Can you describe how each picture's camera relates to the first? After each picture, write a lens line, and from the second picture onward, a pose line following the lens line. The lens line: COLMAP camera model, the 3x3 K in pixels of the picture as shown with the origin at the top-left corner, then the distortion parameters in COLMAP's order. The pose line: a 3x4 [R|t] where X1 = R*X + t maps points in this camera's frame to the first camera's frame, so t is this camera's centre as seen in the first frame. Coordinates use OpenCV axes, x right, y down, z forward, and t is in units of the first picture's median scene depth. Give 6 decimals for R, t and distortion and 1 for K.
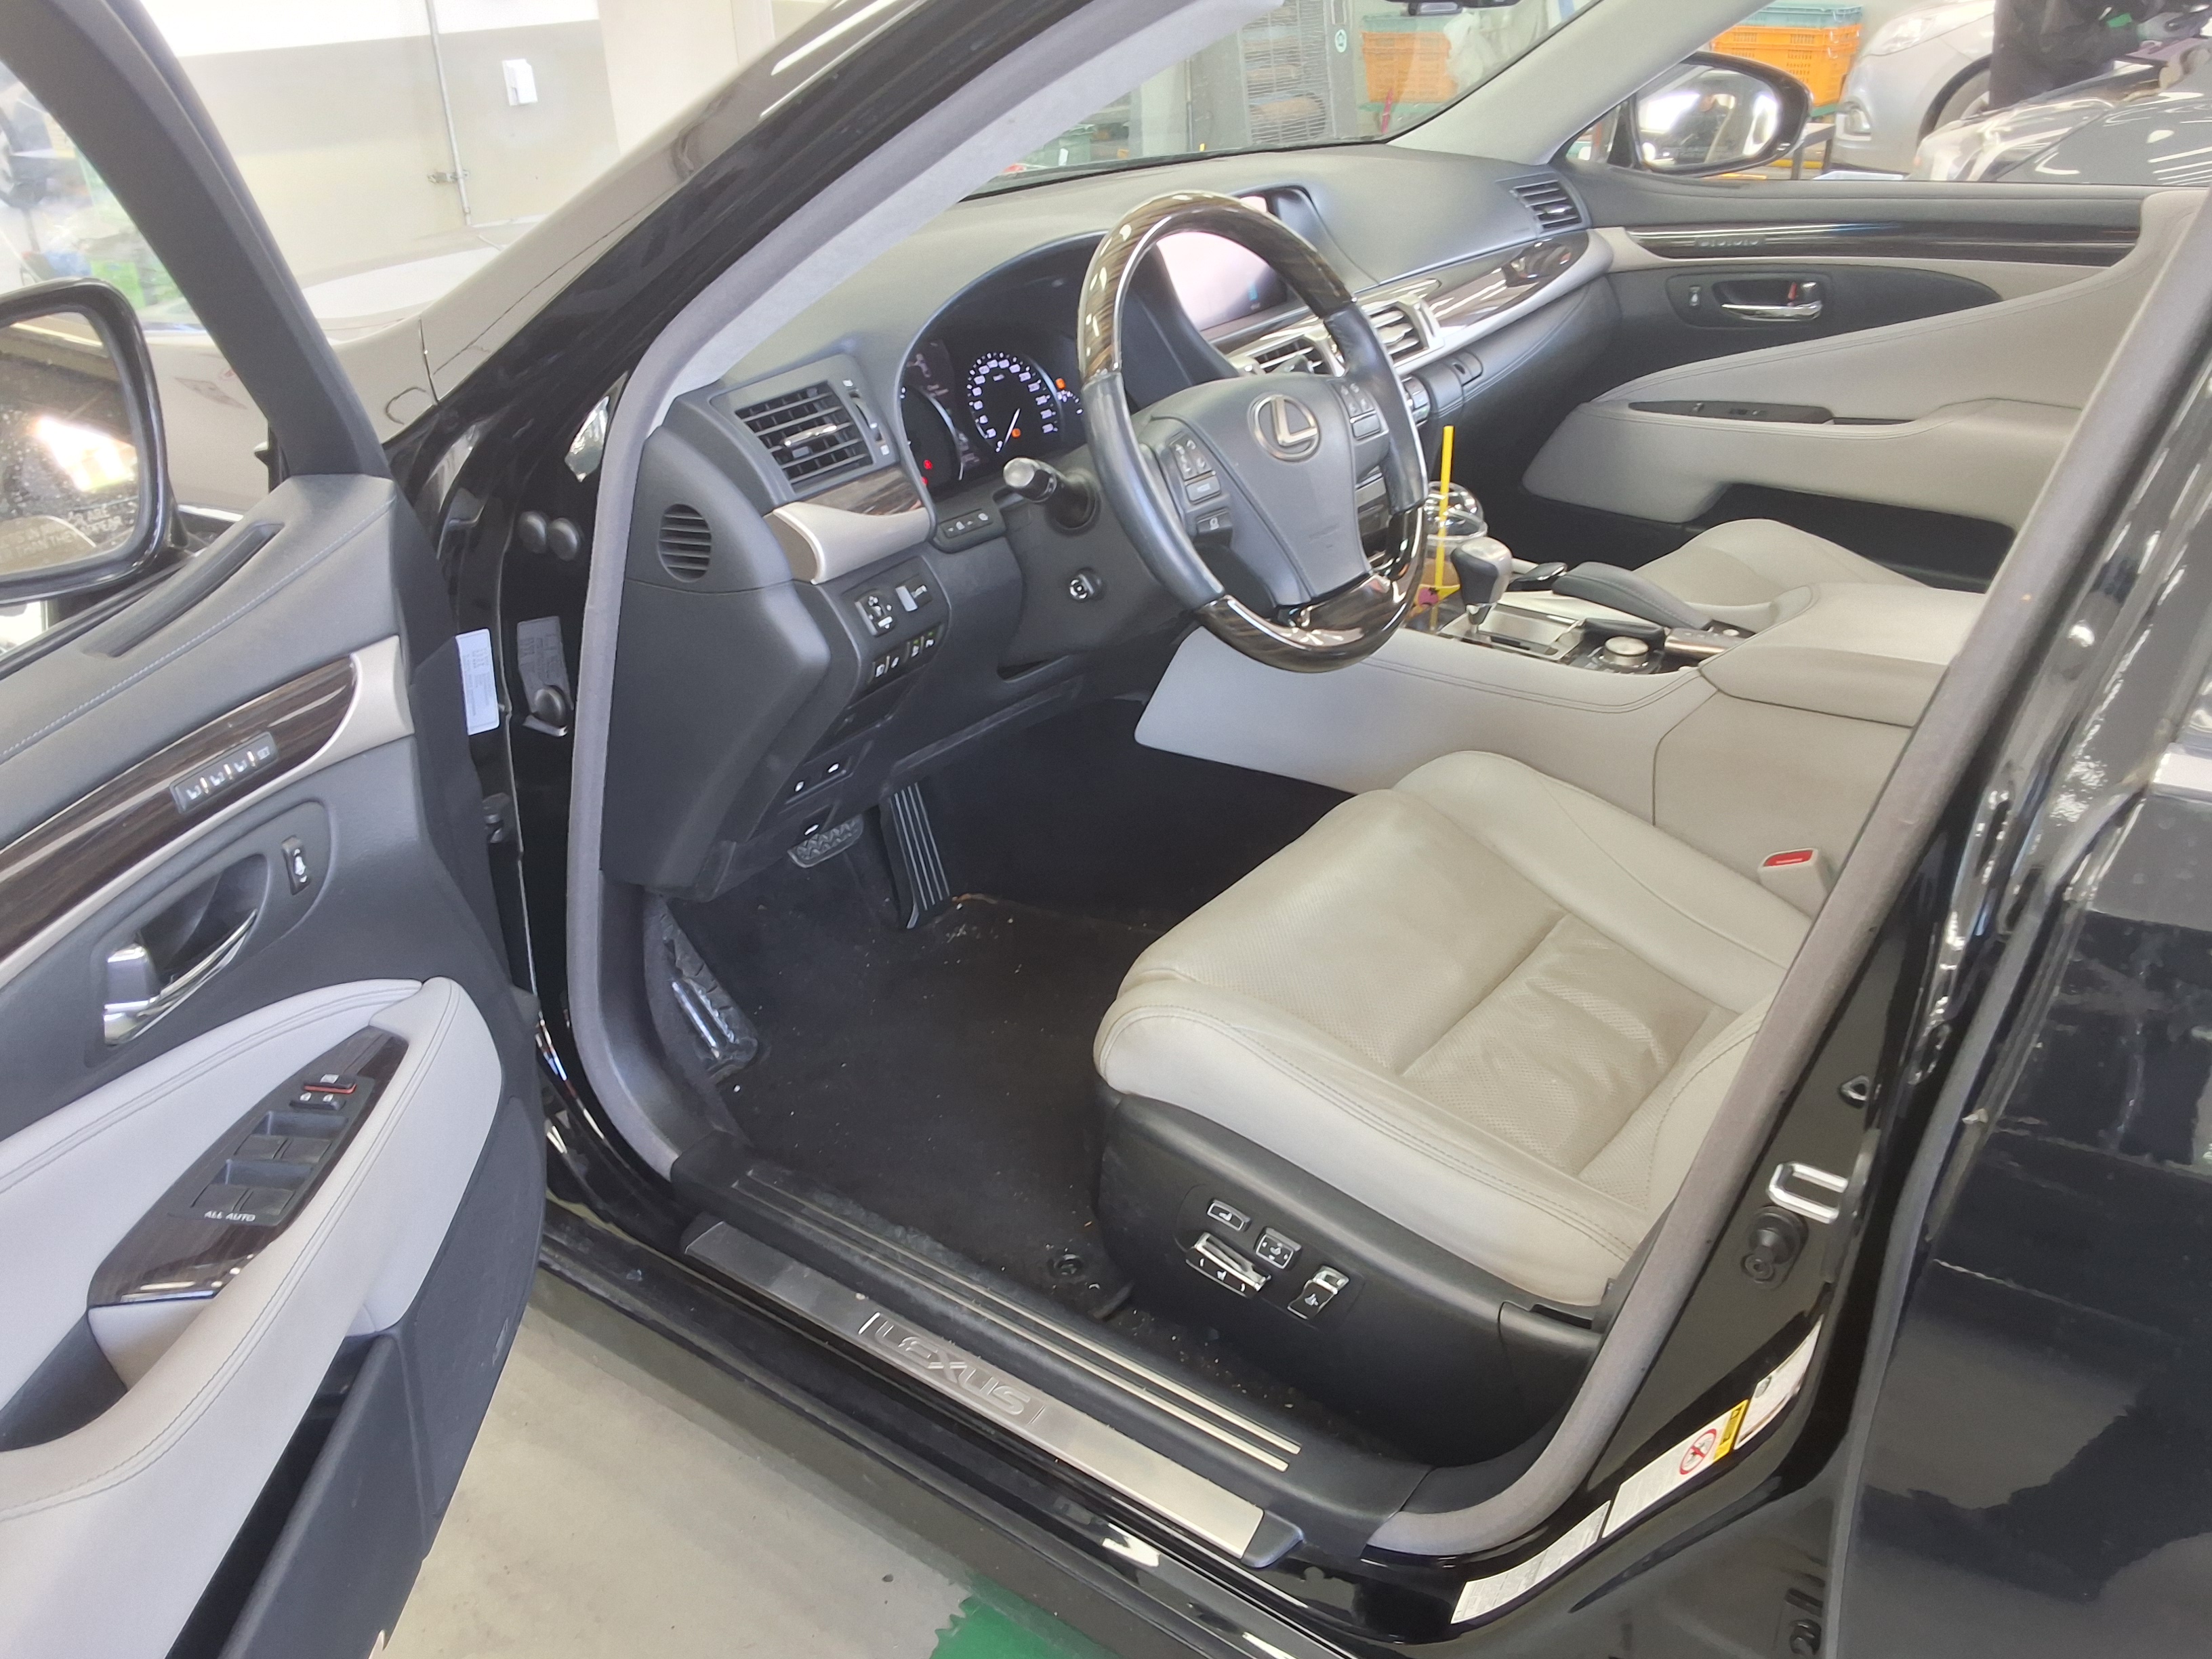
lens RADIAL K [[1793.4, 0, 1106.0], [0, 1793.4, 829.5], [0, 0, 1]] dist [0.145155, -0.210716]
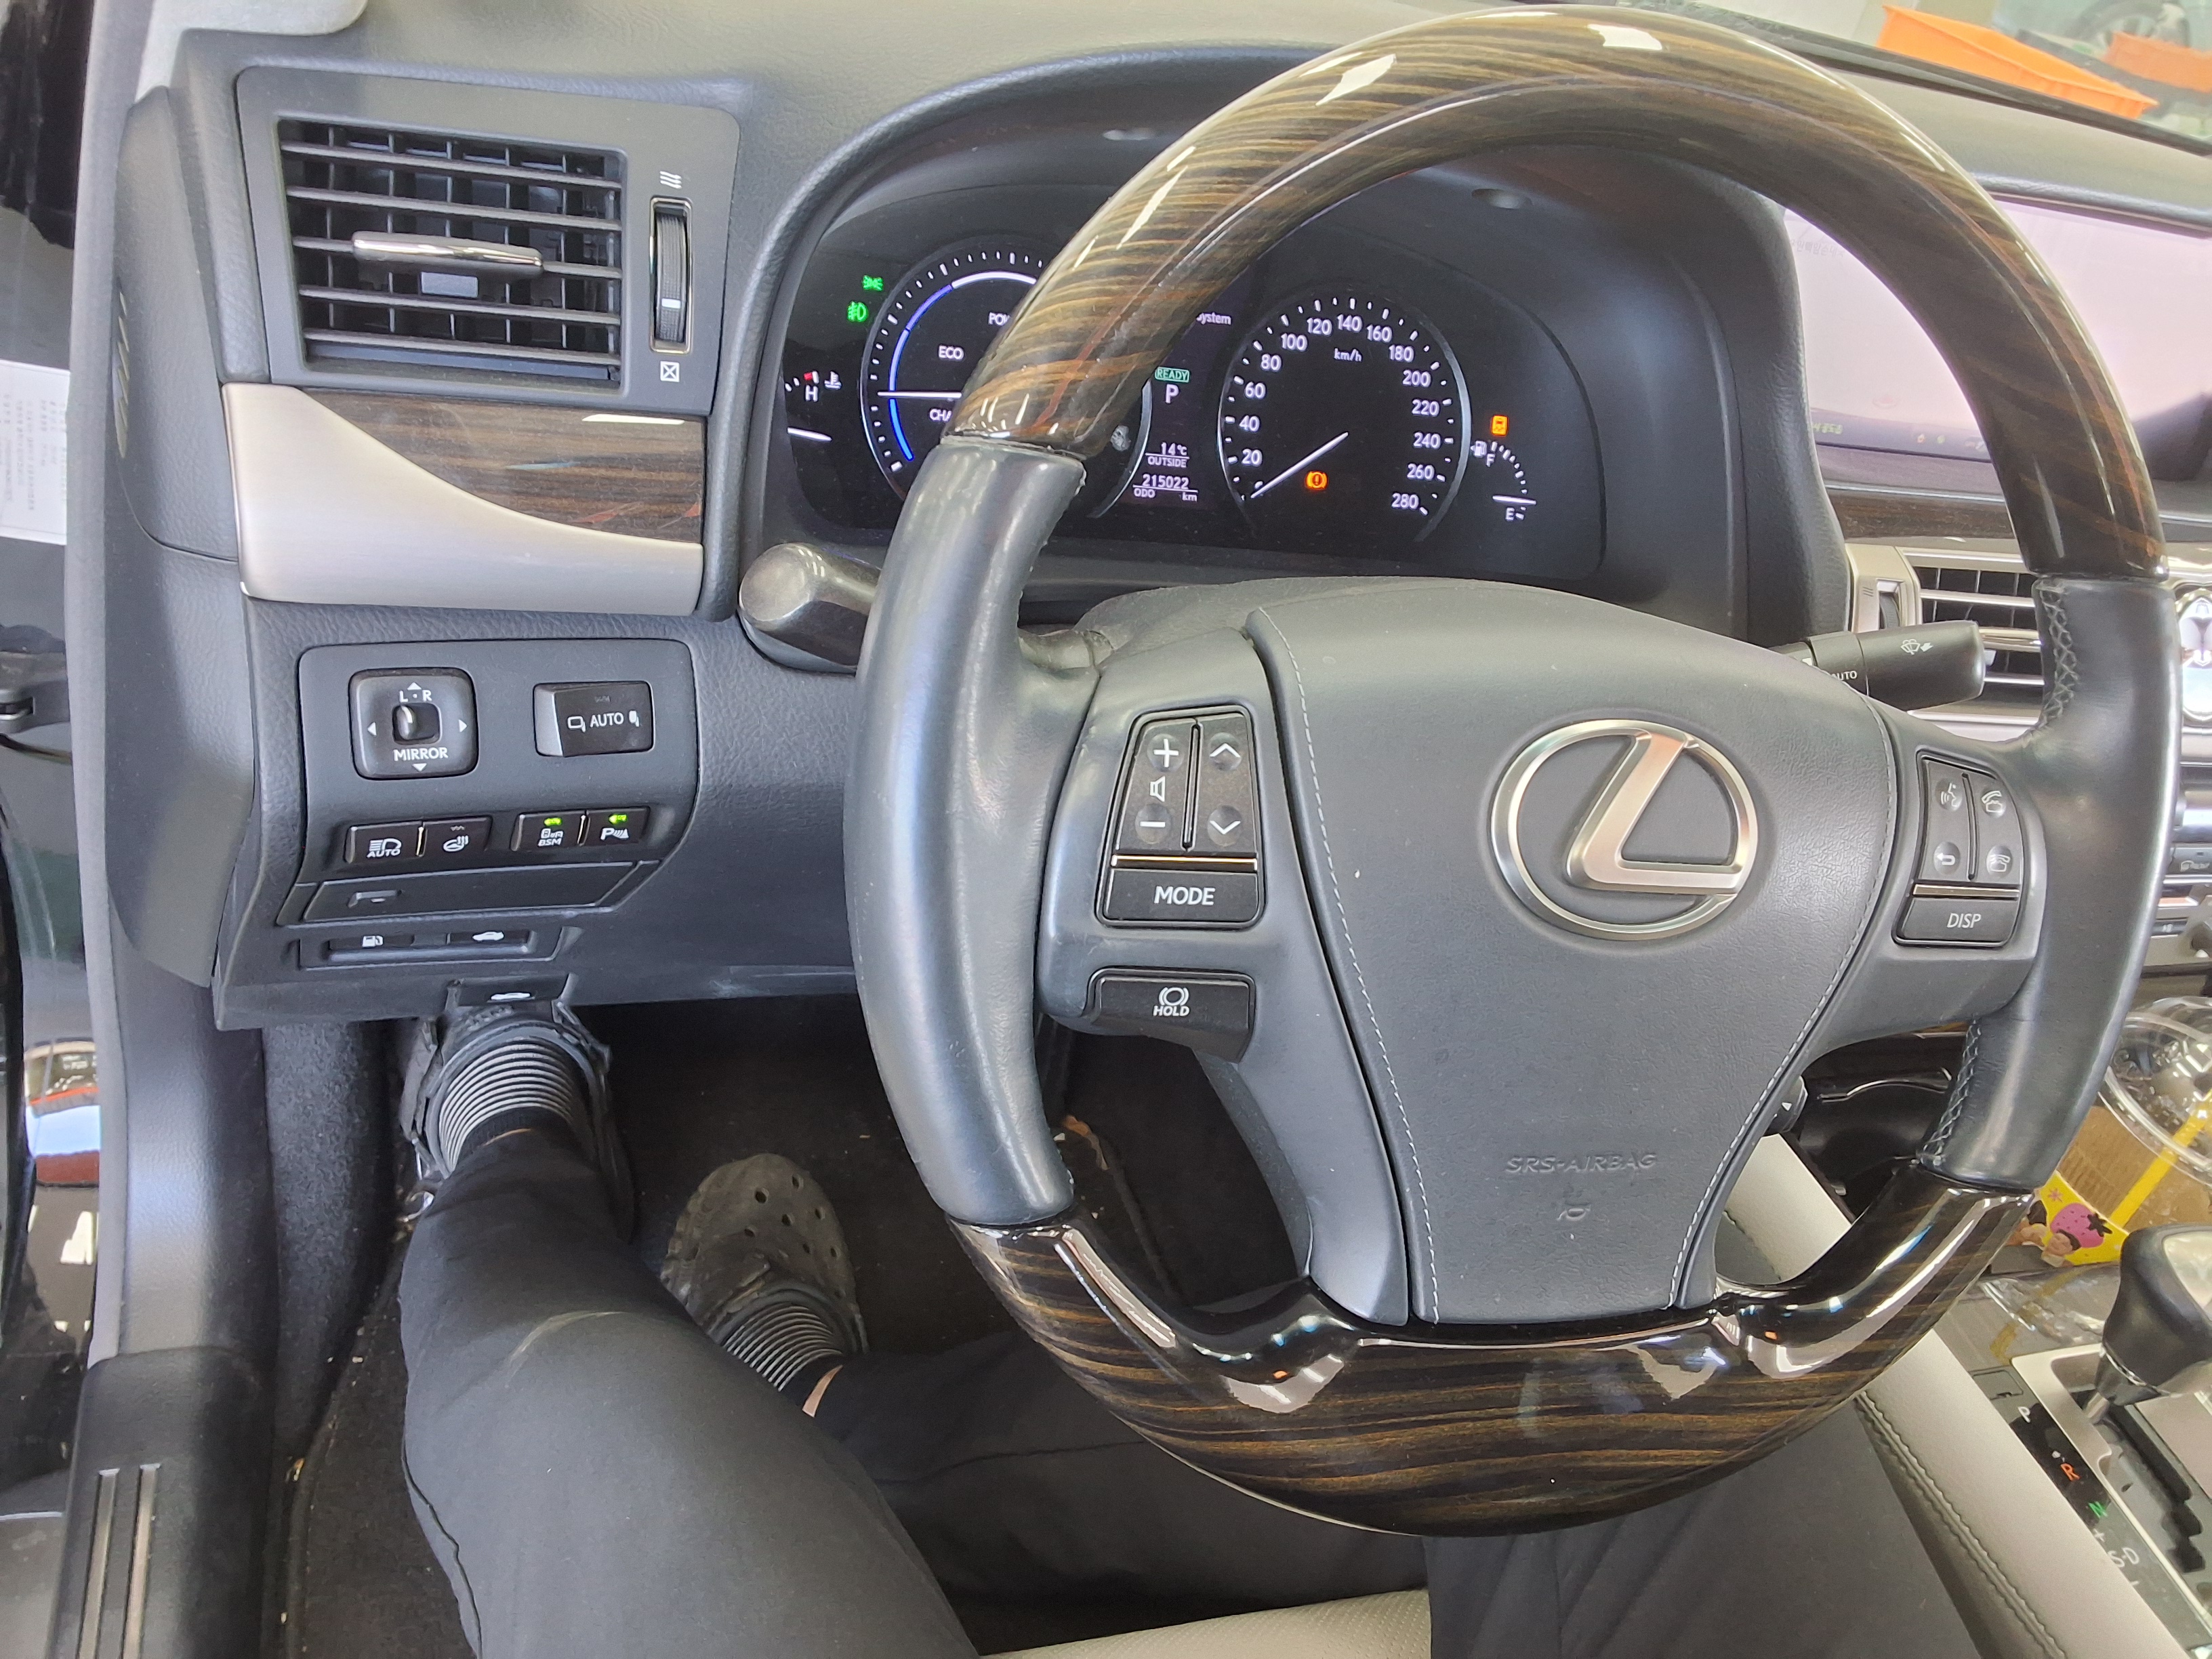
lens RADIAL K [[1793.4, 0, 1106.0], [0, 1793.4, 829.5], [0, 0, 1]] dist [0.145155, -0.210716]
pose [[0.781583, 0.505302, -0.365784, 0.123275], [-0.477634, 0.861932, 0.170113, -0.198450], [0.401240, 0.041753, 0.915021, 0.569246]]
